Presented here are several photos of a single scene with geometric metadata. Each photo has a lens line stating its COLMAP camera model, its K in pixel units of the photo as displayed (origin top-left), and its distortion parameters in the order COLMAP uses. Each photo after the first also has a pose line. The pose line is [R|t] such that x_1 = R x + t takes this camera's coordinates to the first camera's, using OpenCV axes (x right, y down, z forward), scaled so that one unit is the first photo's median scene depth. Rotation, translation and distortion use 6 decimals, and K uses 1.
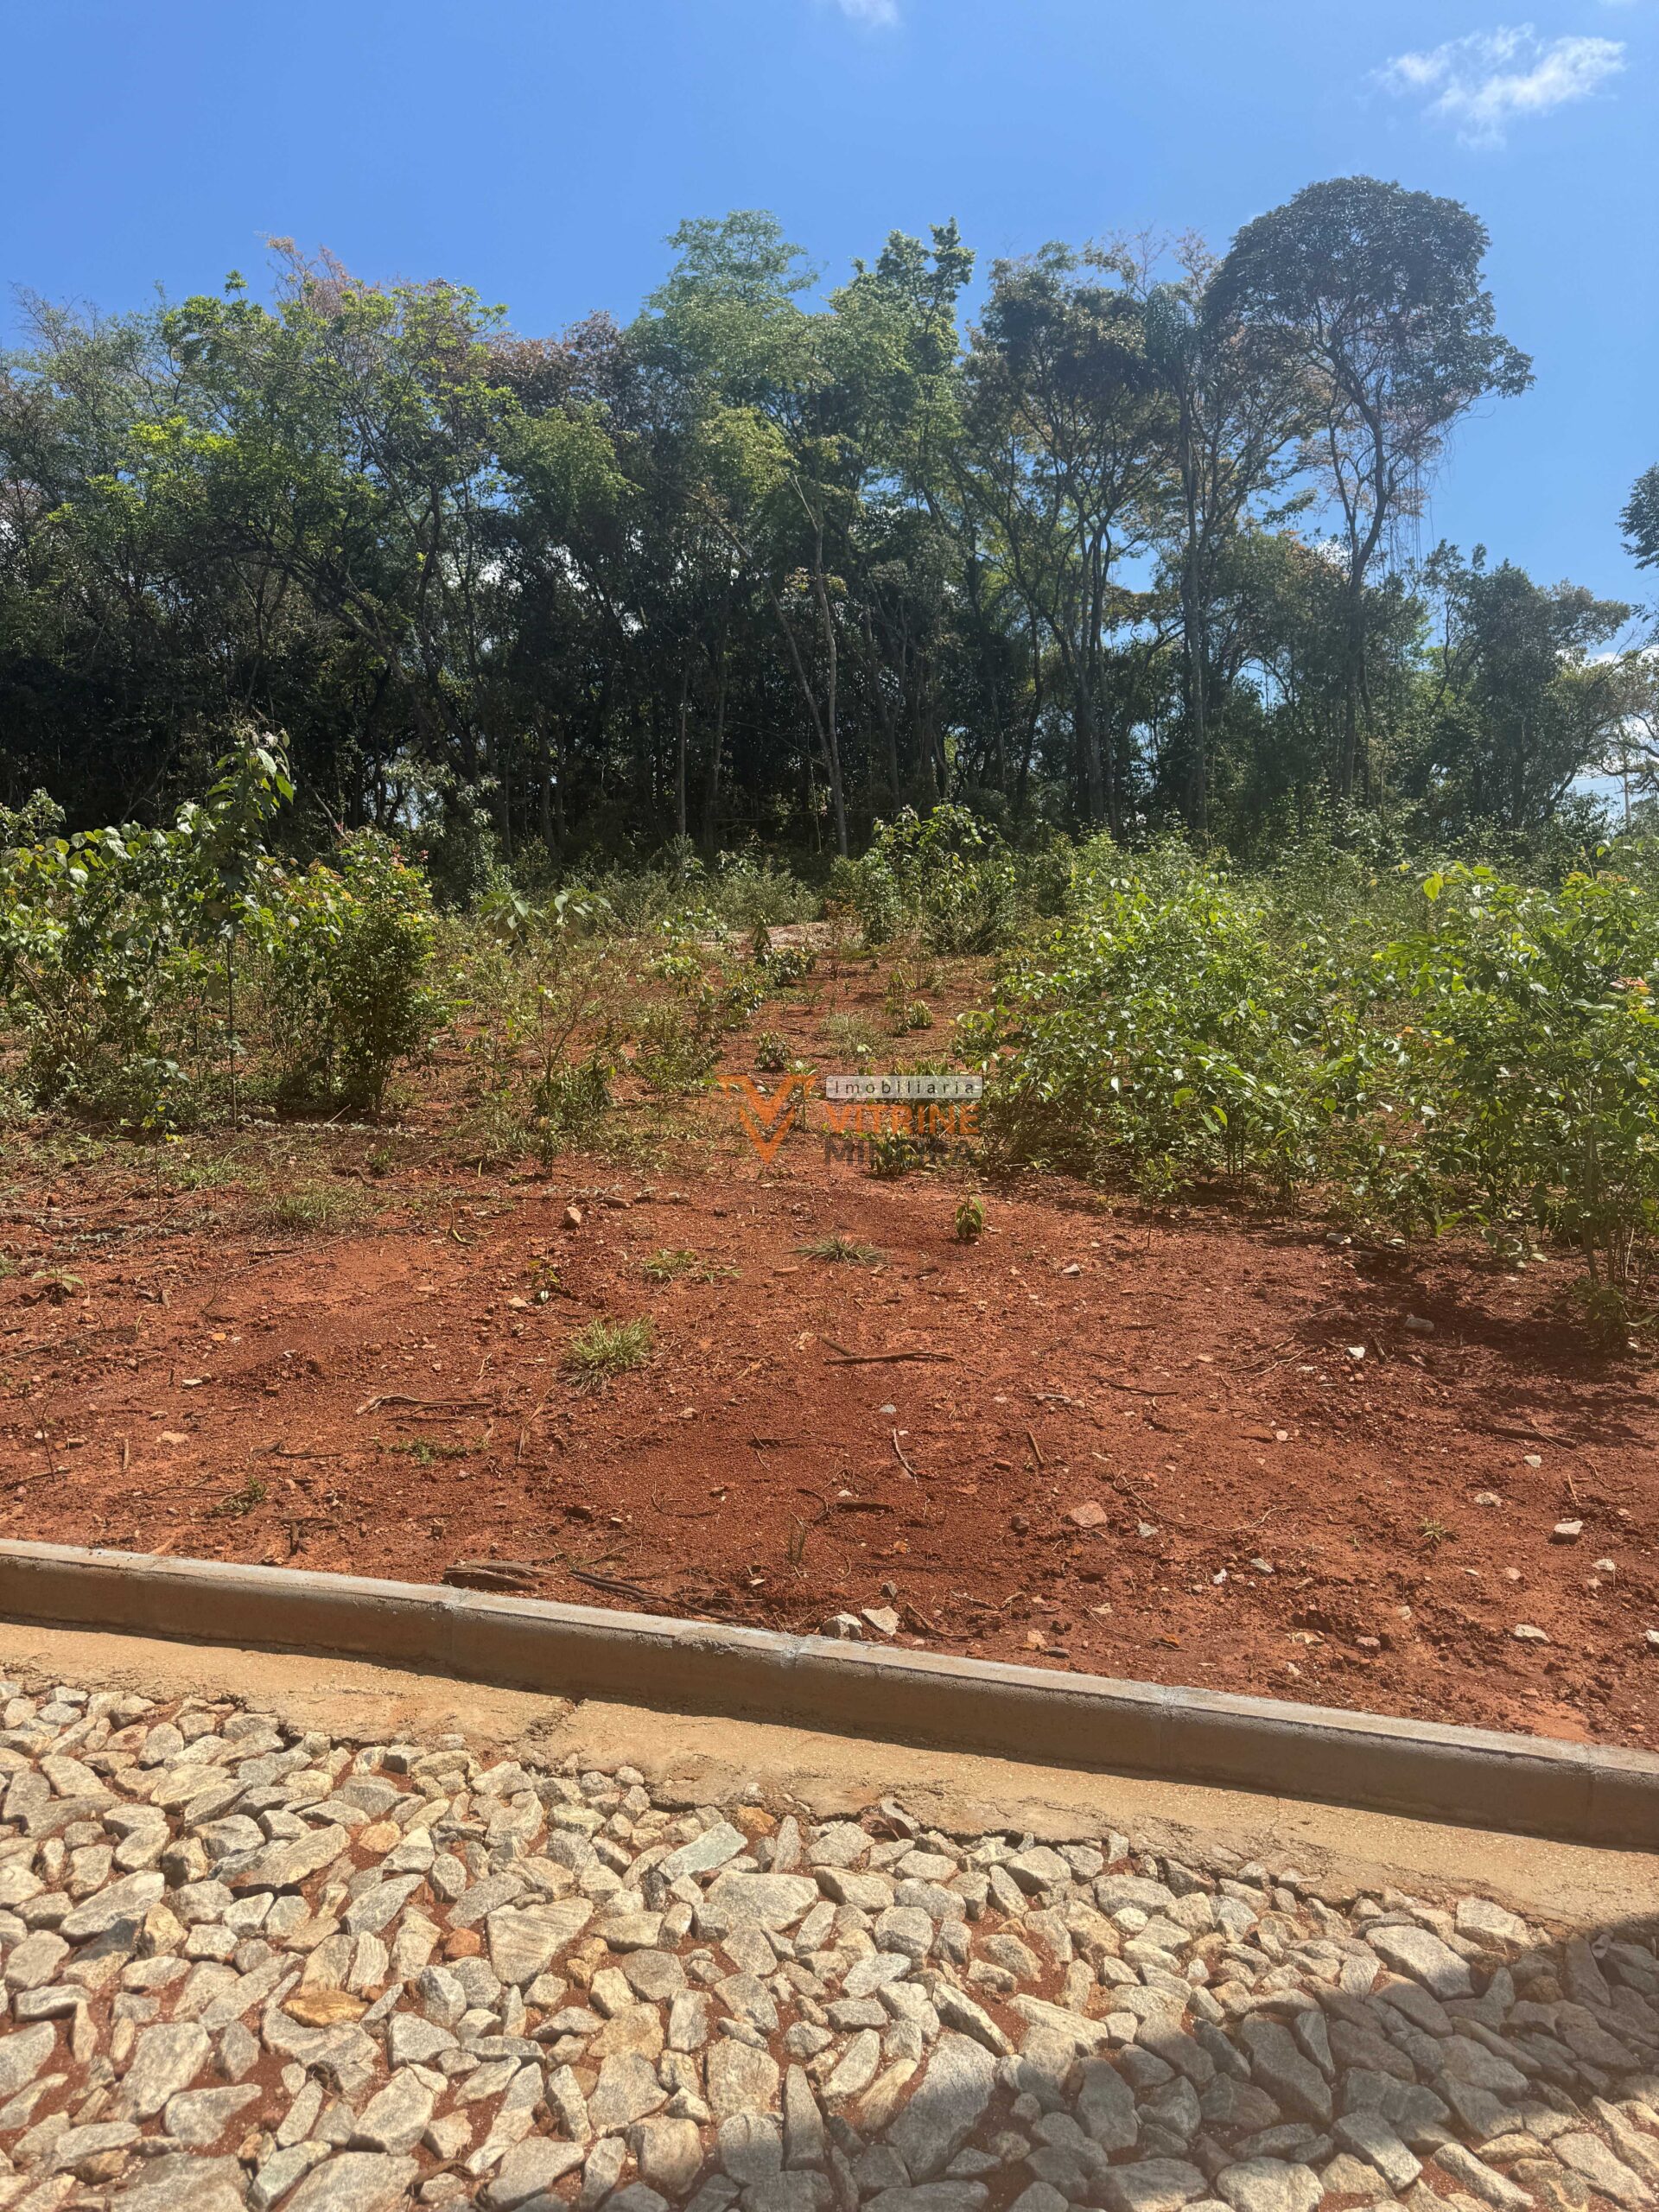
lens RADIAL K [[1546.9, 0, 829.5], [0, 1546.9, 1106.0], [0, 0, 1]] dist [0.100487, -0.176682]
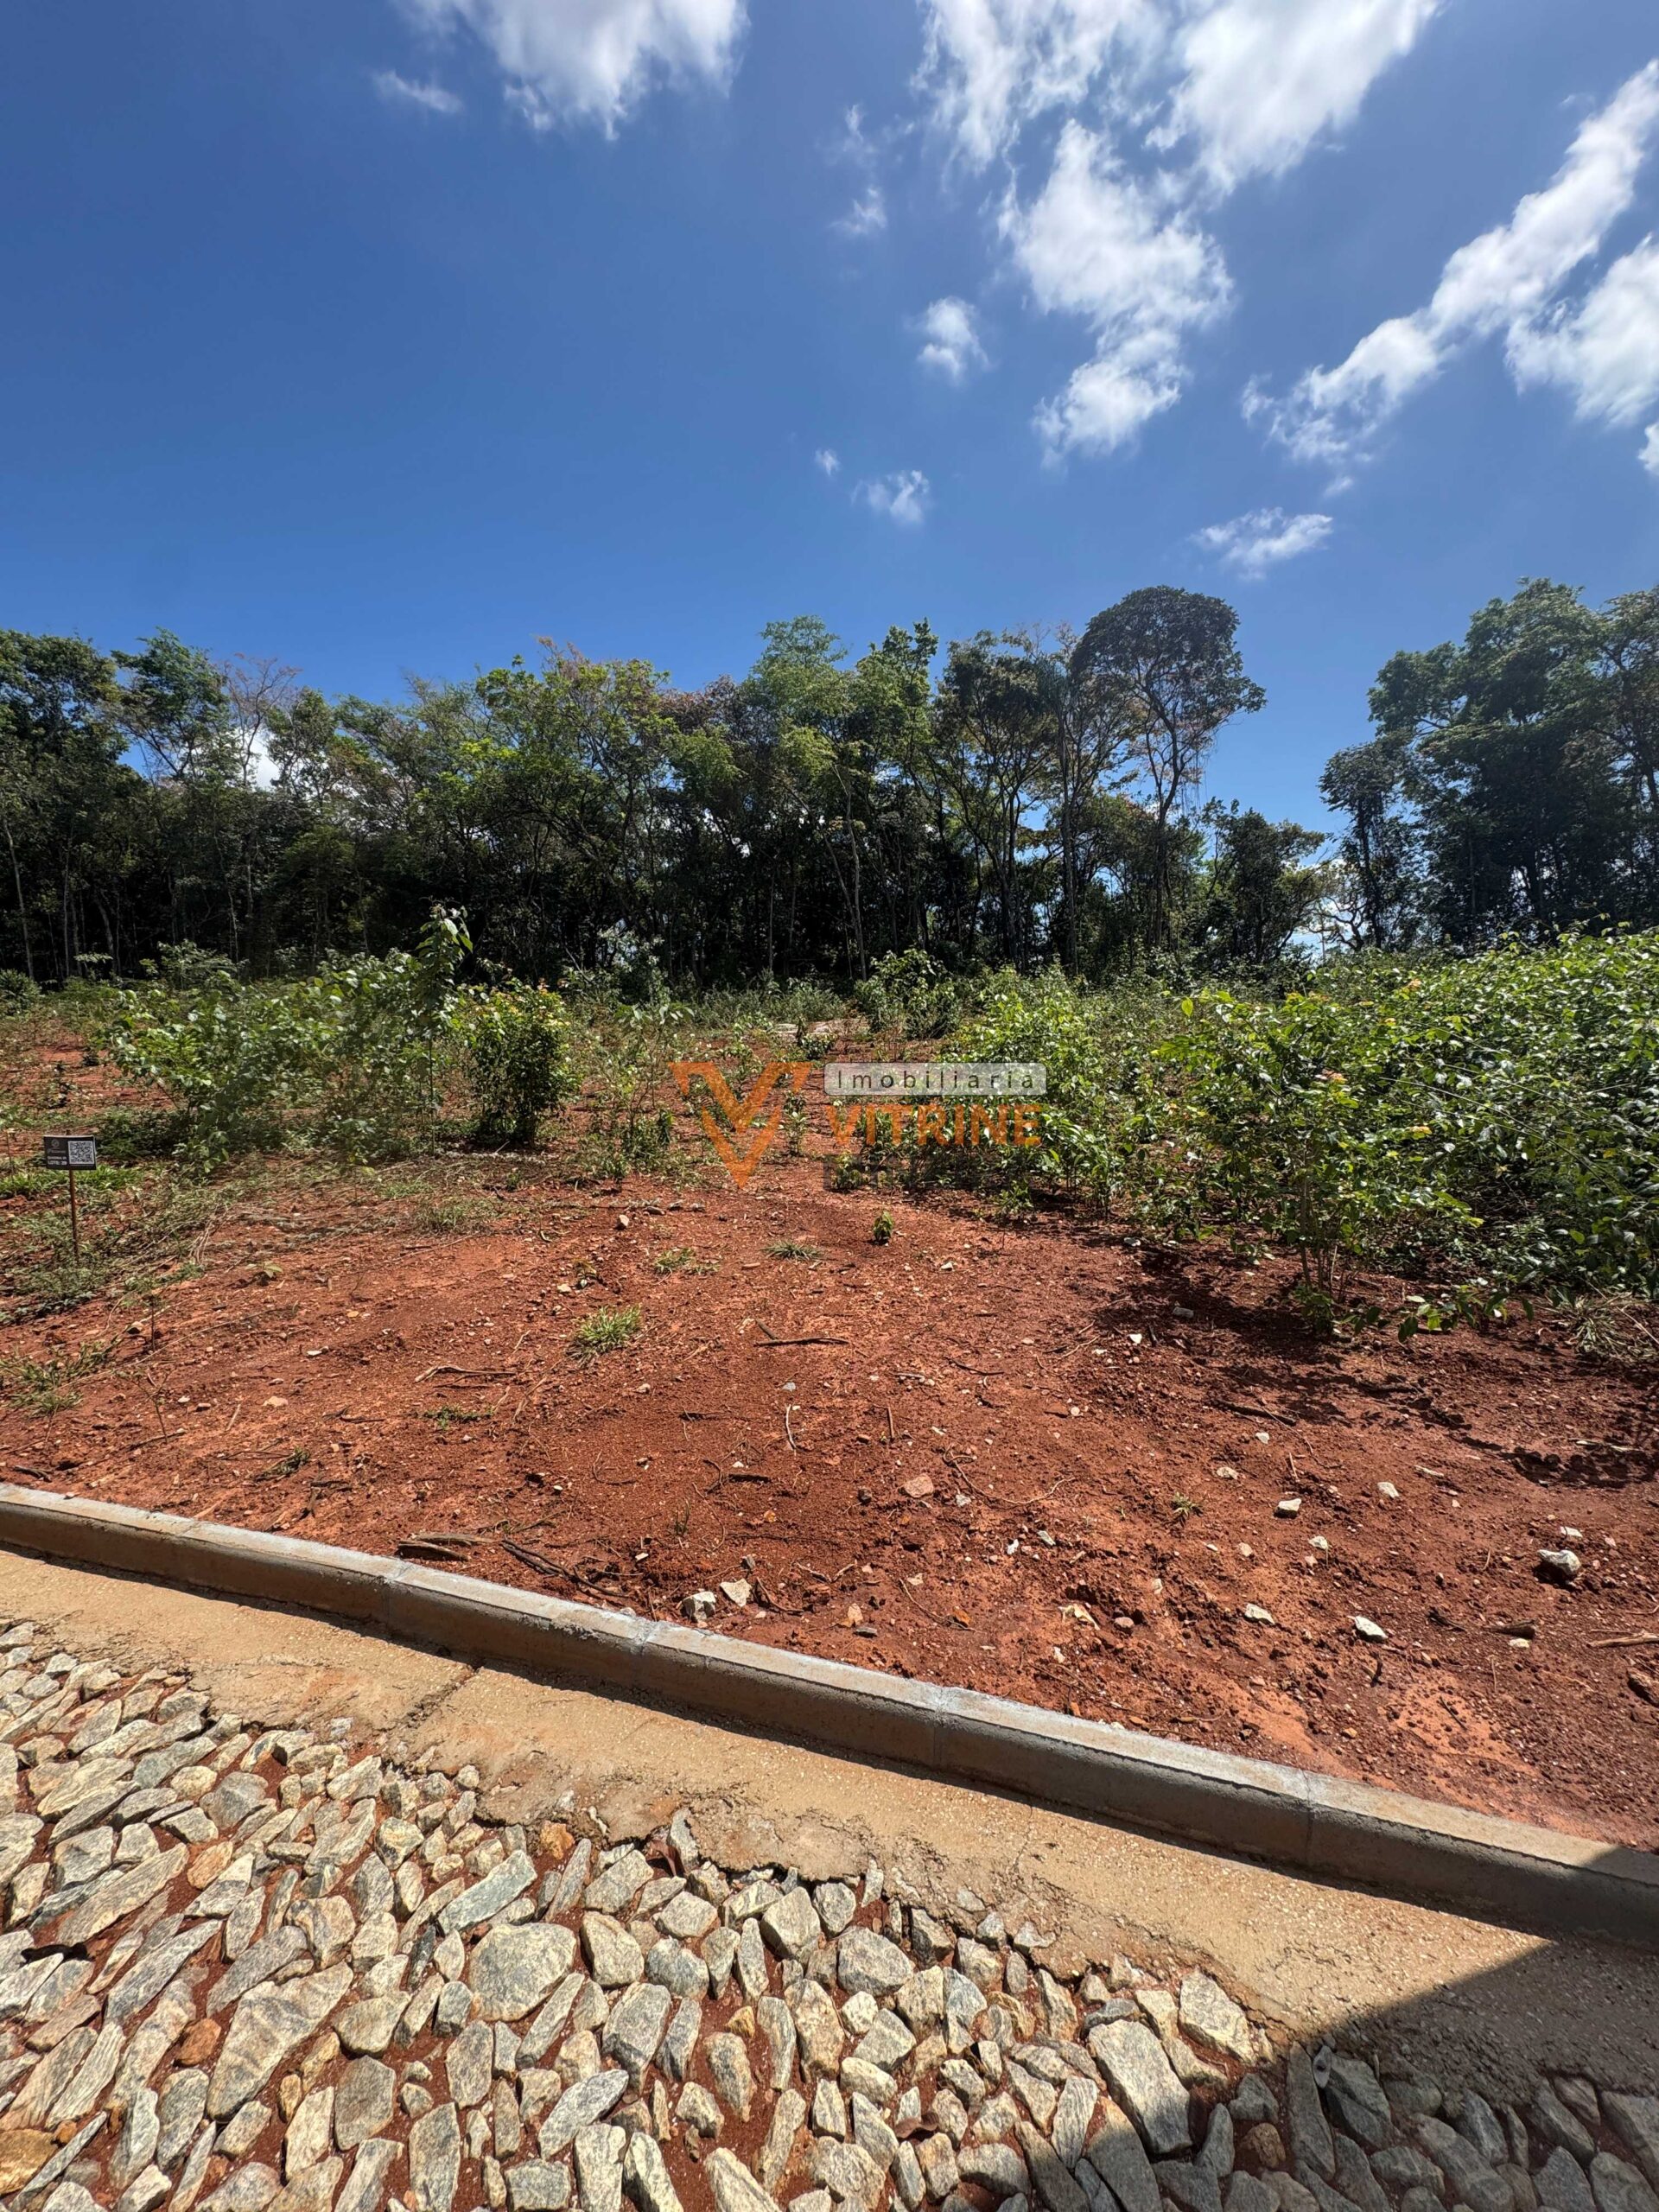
lens RADIAL K [[875.9, 0, 829.5], [0, 875.9, 1106.0], [0, 0, 1]] dist [-0.000062, -0.000710]
pose [[0.999013, 0.000367, -0.044415, 0.077841], [-0.001140, 0.999848, -0.017374, -0.028353], [0.044402, 0.017408, 0.998862, 0.160806]]
